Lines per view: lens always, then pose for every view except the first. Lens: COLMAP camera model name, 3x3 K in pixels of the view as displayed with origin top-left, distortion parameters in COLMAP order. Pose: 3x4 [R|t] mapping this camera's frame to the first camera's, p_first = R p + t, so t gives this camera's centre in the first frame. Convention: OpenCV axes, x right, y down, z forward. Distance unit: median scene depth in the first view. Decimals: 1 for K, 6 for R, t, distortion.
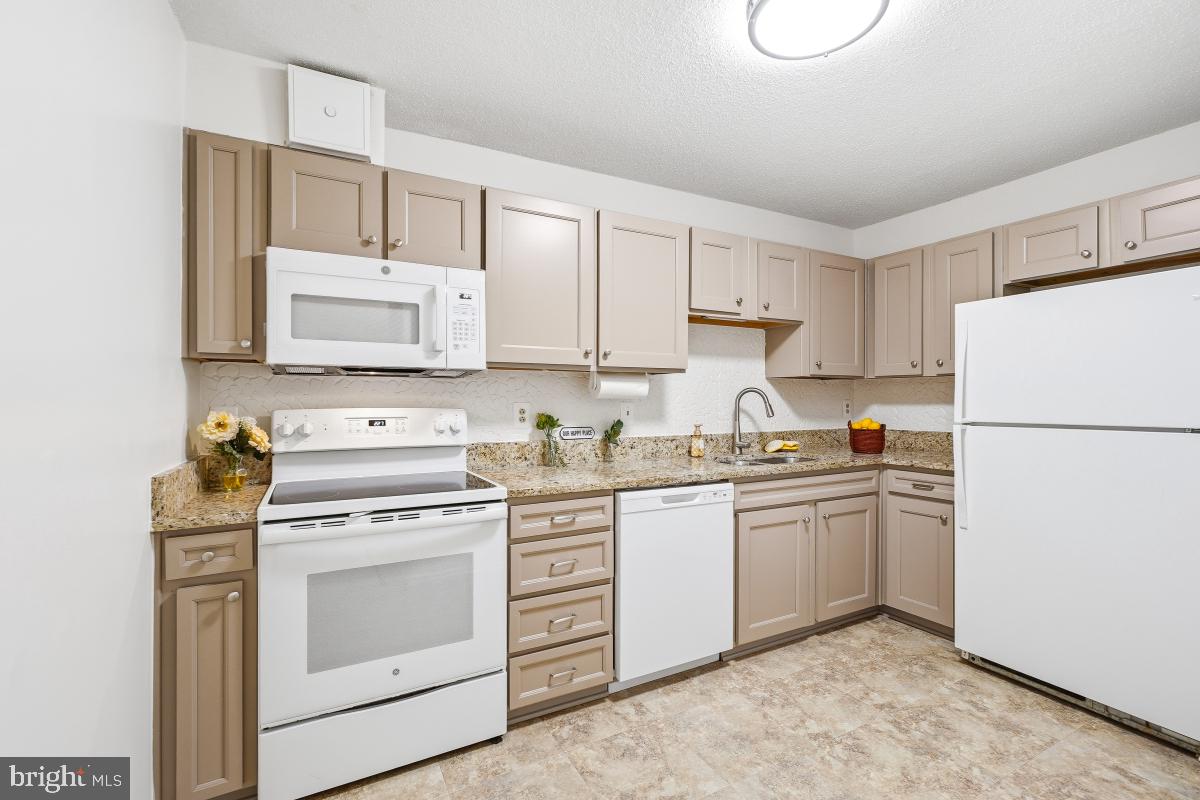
lens RADIAL K [[530.5, 0, 600.0], [0, 530.5, 400.0], [0, 0, 1]] dist [-0.012885, -0.000163]
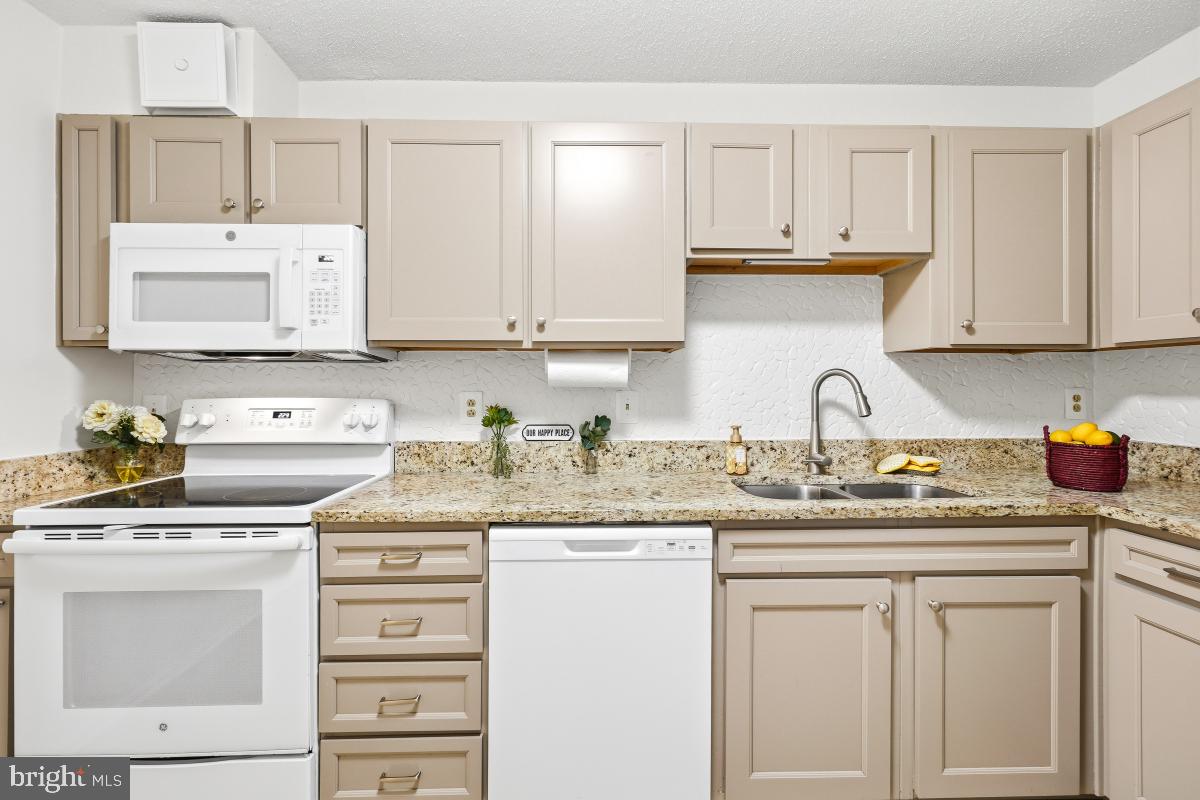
lens RADIAL K [[527.8, 0, 600.9], [0, 527.8, 384.9], [0, 0, 1]] dist [-0.005600, 0.000297]
pose [[0.894106, -0.001990, -0.447851, 0.376630], [0.000572, 0.999994, -0.003300, -0.002693], [0.447855, 0.002694, 0.894102, 0.383481]]
